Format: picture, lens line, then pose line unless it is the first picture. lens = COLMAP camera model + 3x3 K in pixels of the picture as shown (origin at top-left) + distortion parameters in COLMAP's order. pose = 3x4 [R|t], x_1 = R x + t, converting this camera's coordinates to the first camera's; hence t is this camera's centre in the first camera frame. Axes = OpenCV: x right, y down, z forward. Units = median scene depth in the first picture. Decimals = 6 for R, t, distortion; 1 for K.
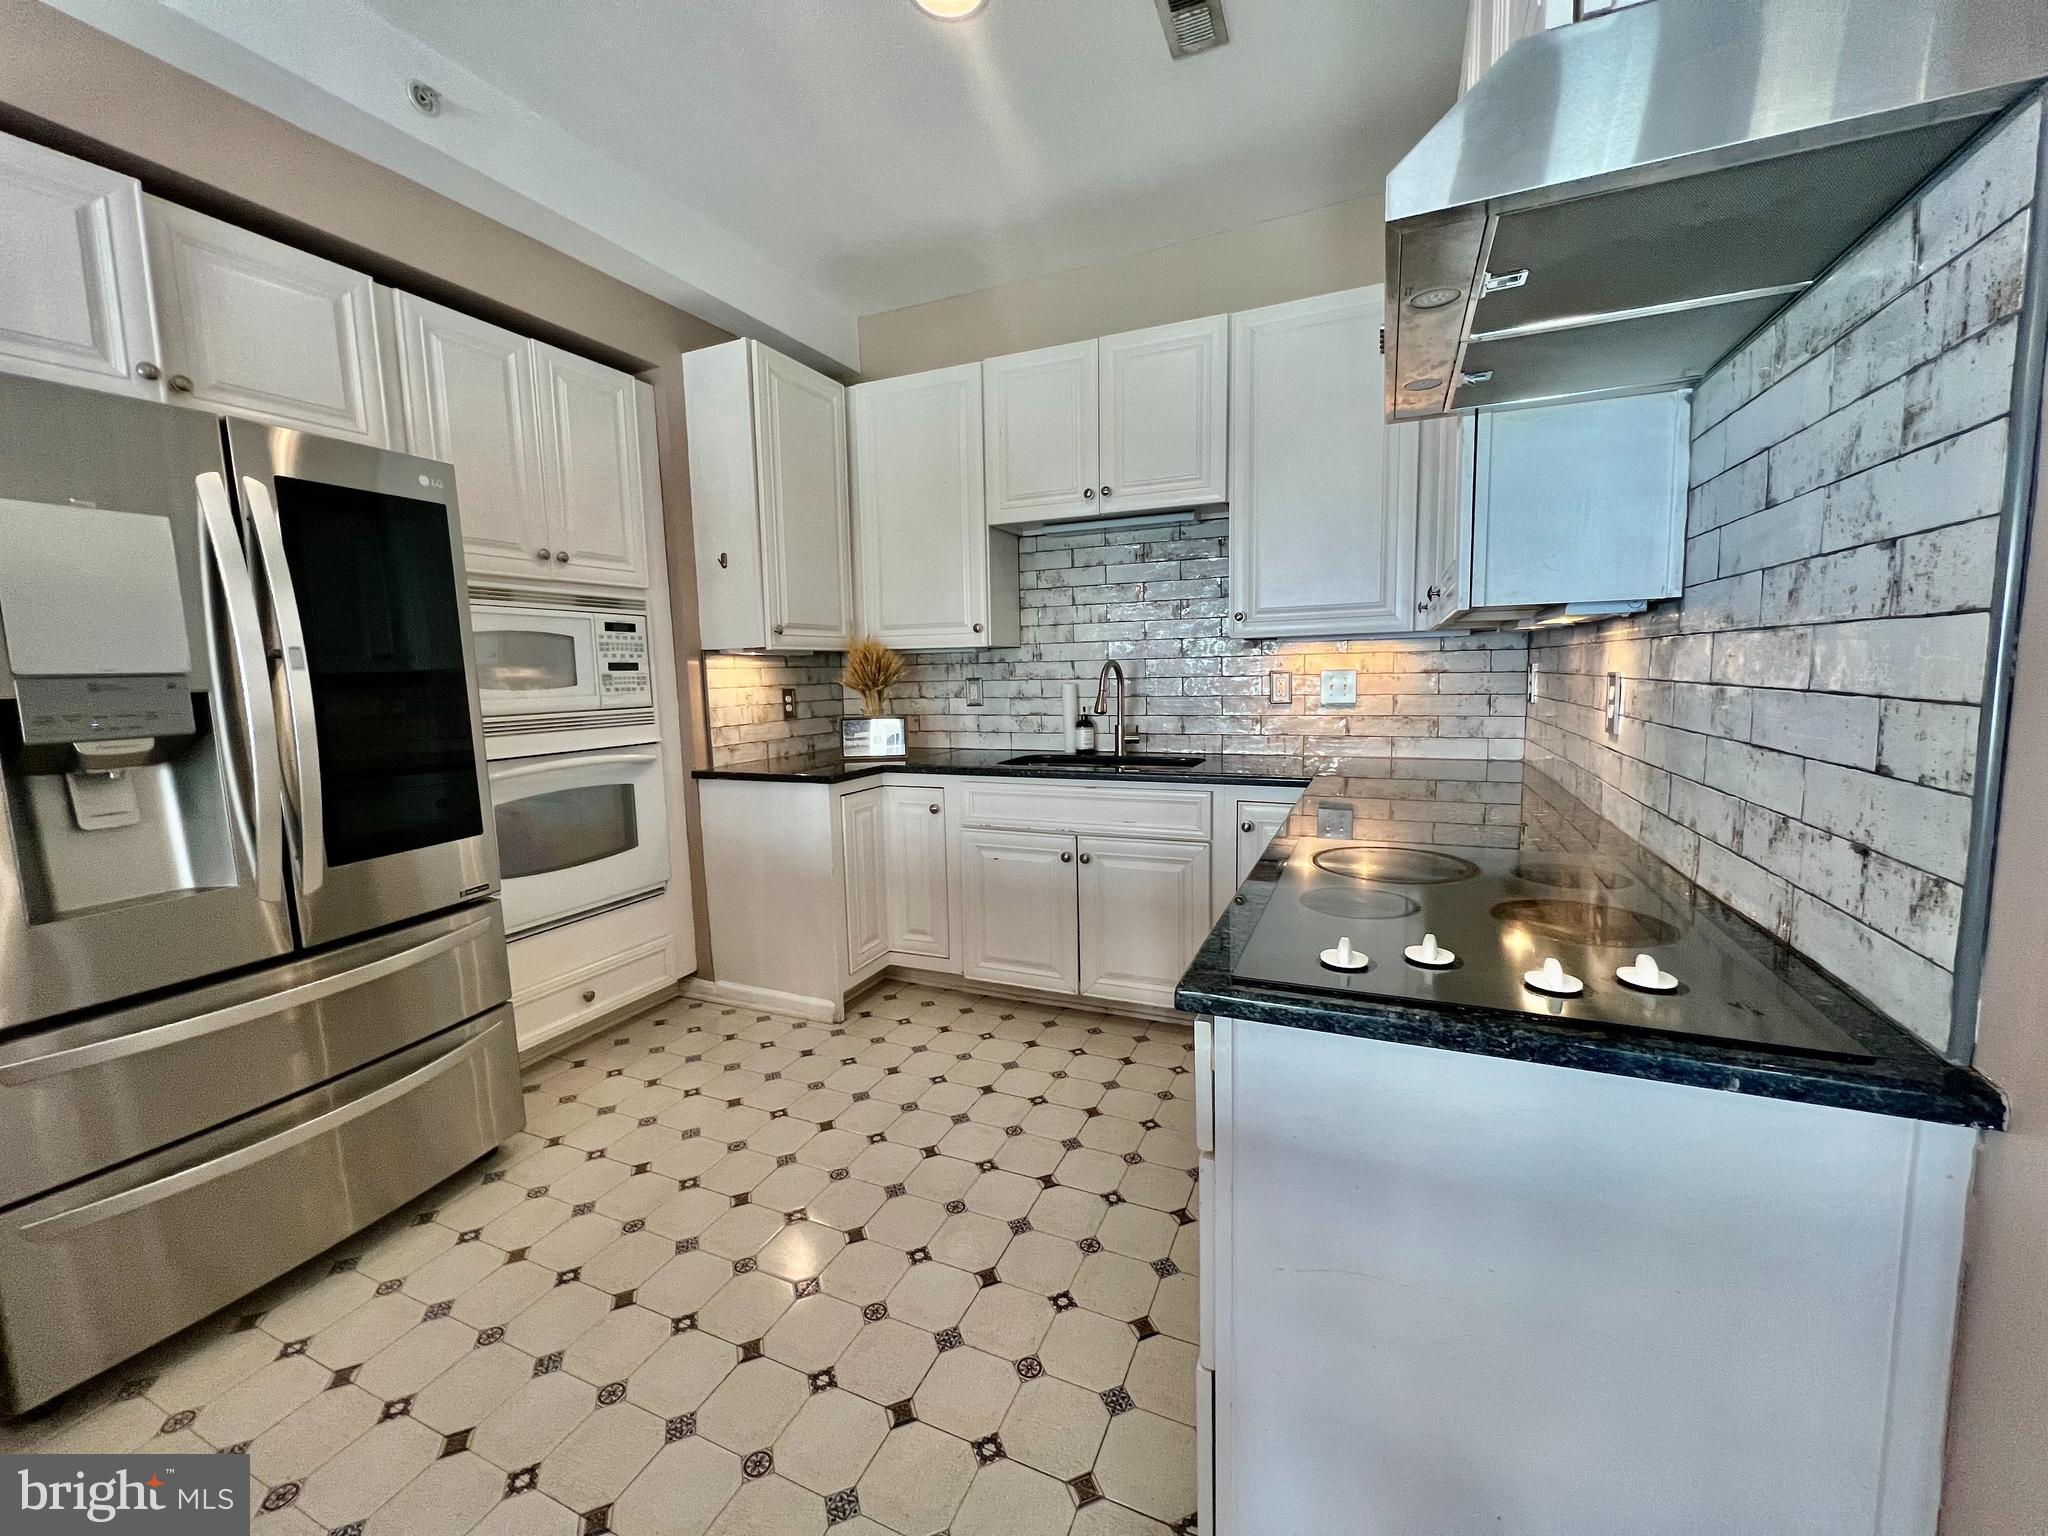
lens RADIAL K [[810.8, 0, 1024.0], [0, 810.8, 768.0], [0, 0, 1]] dist [0.001443, 0.000454]
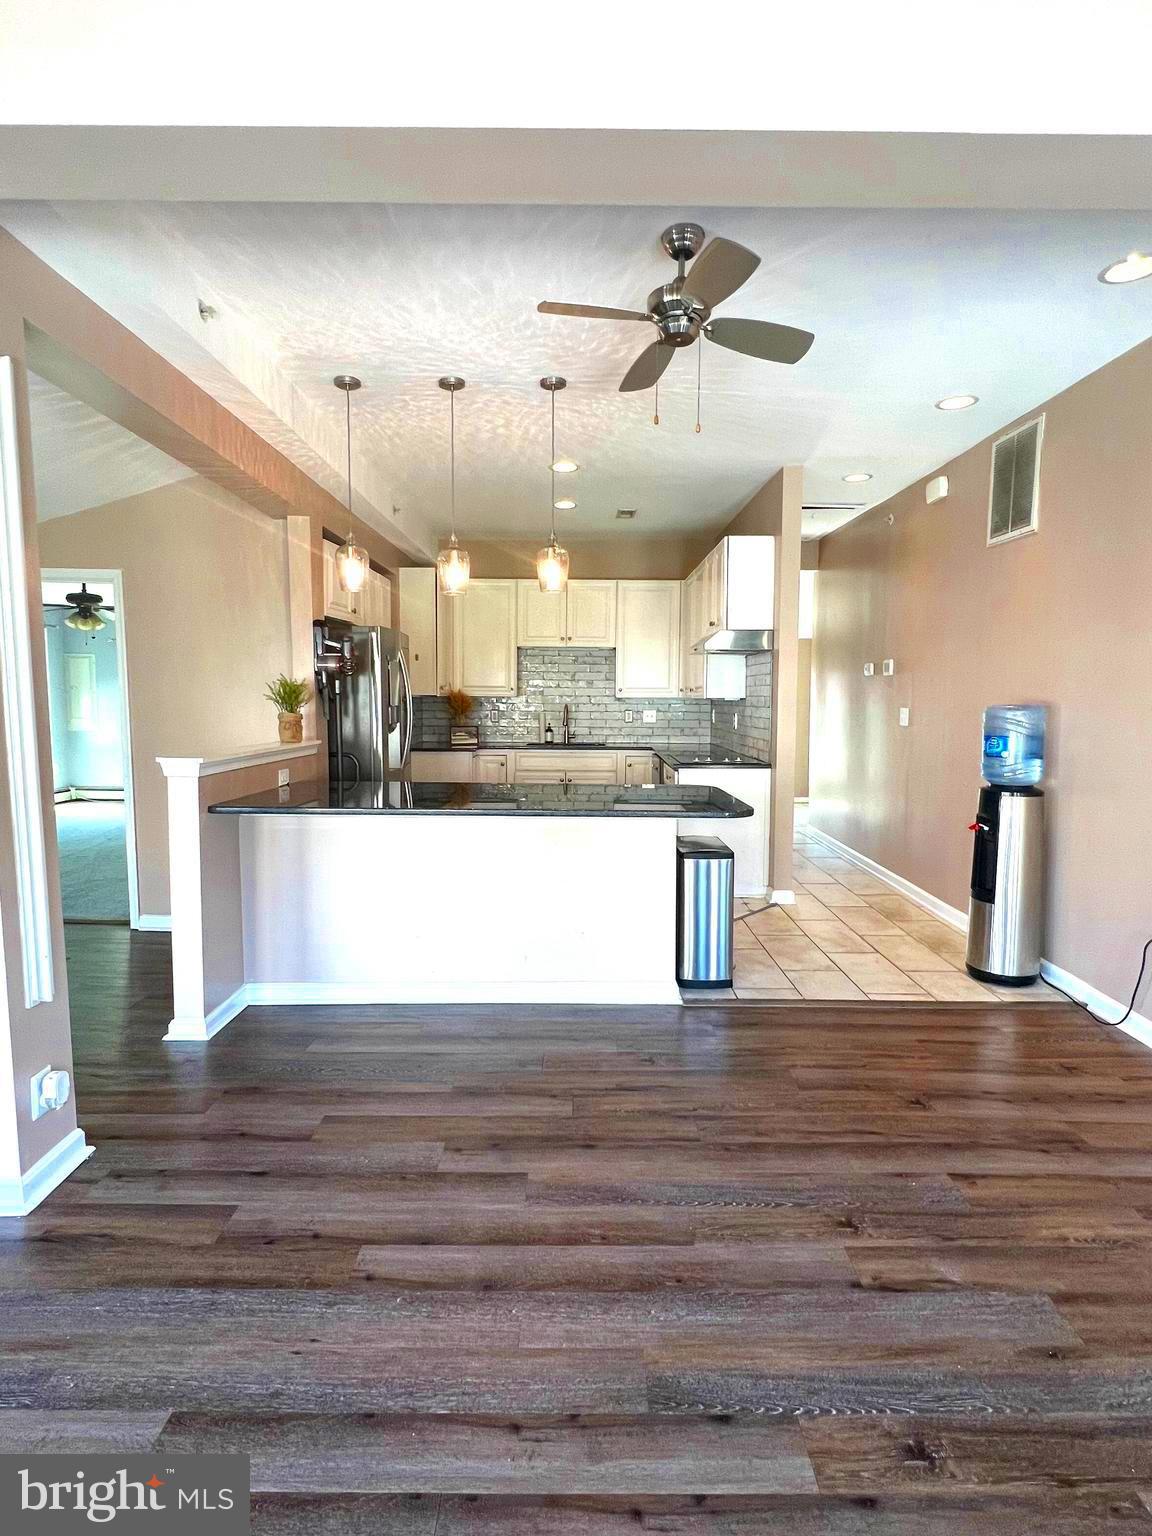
lens RADIAL K [[796.0, 0, 576.0], [0, 796.0, 768.0], [0, 0, 1]] dist [0.000673, 0.000322]
pose [[0.913598, -0.005773, 0.406578, -0.841560], [0.020518, 0.999280, -0.031914, 0.137458], [-0.406101, 0.037498, 0.913058, -1.195653]]
